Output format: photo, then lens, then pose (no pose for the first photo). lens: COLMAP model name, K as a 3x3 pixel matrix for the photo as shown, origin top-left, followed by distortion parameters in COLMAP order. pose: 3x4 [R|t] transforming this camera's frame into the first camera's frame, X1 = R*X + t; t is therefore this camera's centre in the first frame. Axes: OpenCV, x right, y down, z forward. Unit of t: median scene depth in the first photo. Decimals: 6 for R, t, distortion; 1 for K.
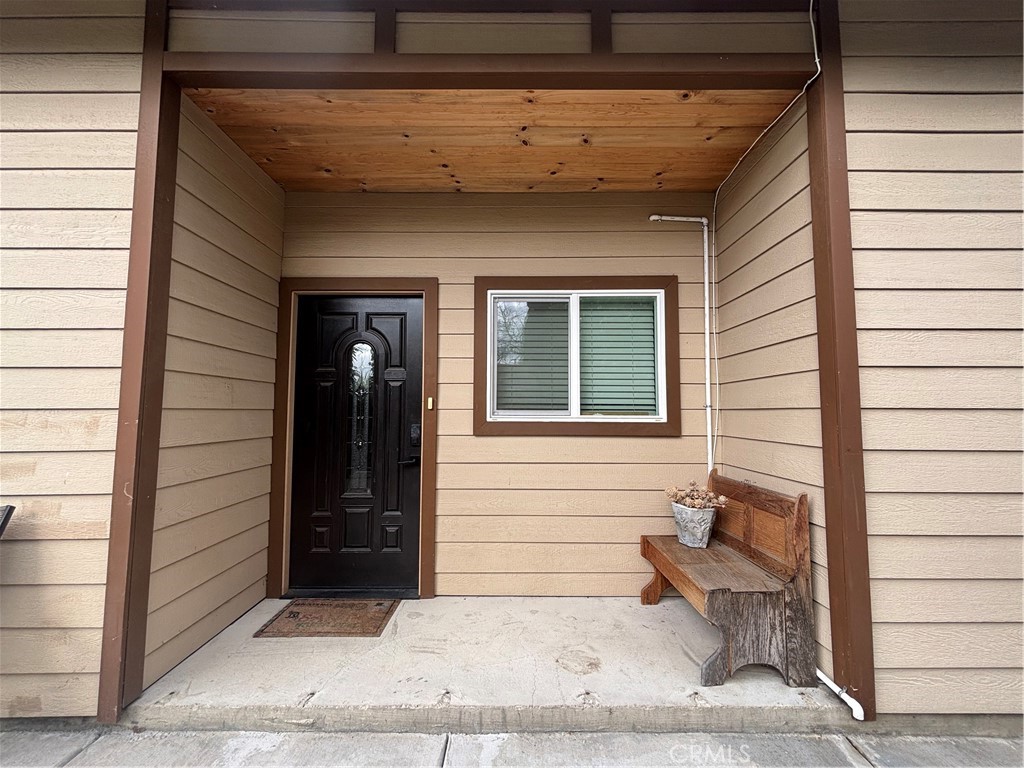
lens RADIAL K [[411.6, 0, 511.3], [0, 411.6, 389.4], [0, 0, 1]] dist [0.002371, 0.000039]
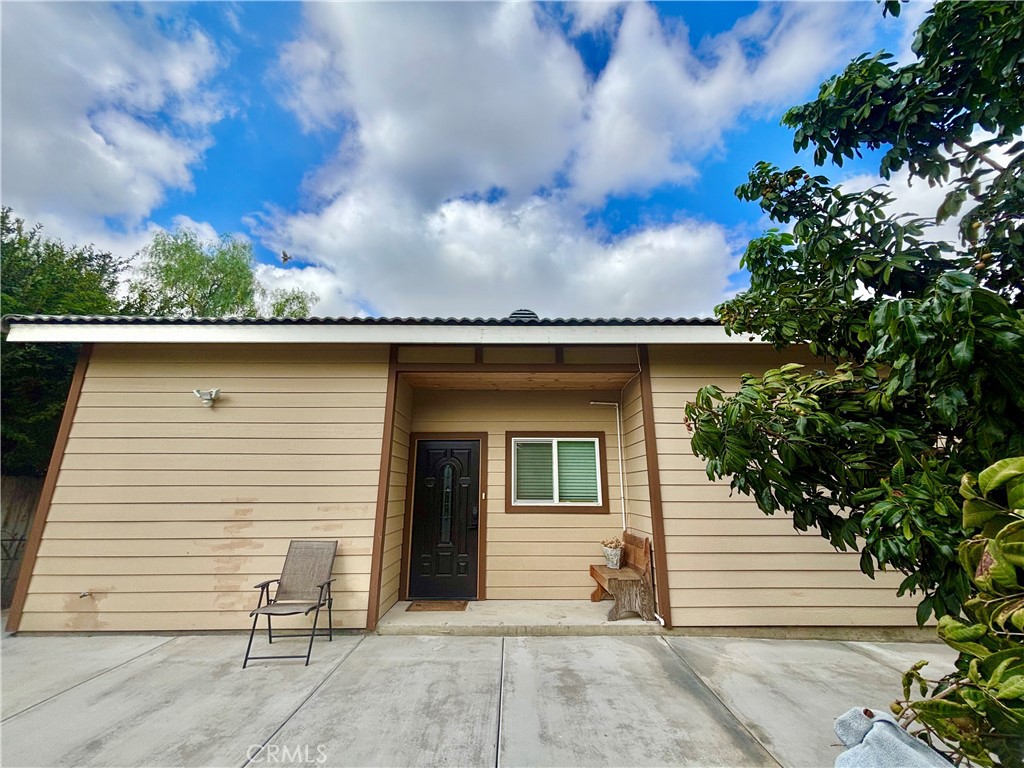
lens RADIAL K [[411.6, 0, 511.6], [0, 411.6, 382.1], [0, 0, 1]] dist [0.002371, 0.000039]
pose [[0.999970, 0.001280, 0.007648, -0.078032], [0.000279, 0.979693, -0.200502, -0.110359], [-0.007750, 0.200498, 0.979663, -1.093722]]
